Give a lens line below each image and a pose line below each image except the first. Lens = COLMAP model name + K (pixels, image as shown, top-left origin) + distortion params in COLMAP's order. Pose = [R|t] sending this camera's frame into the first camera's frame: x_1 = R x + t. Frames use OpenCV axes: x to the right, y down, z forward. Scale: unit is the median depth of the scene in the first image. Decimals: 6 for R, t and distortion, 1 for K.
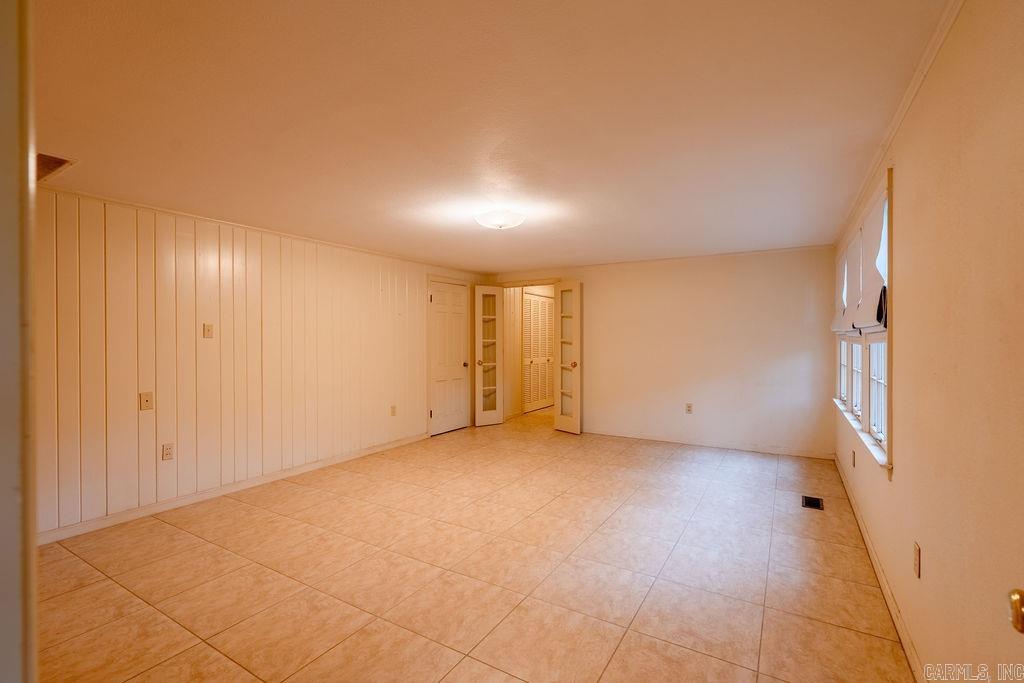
lens RADIAL K [[471.3, 0, 512.3], [0, 471.3, 340.7], [0, 0, 1]] dist [-0.051271, 0.010683]
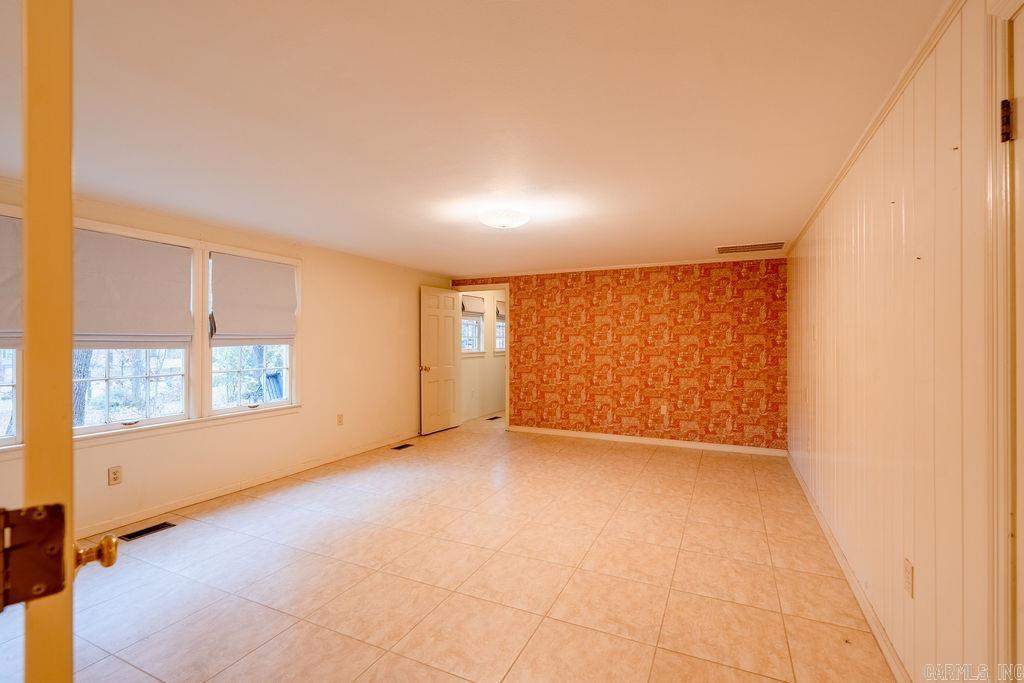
lens RADIAL K [[471.3, 0, 511.7], [0, 471.3, 340.7], [0, 0, 1]] dist [-0.051271, 0.010683]
pose [[-0.995249, 0.000854, -0.097357, 0.056856], [0.000422, 0.999990, 0.004459, -0.012471], [0.097360, 0.004397, -0.995240, 2.109609]]
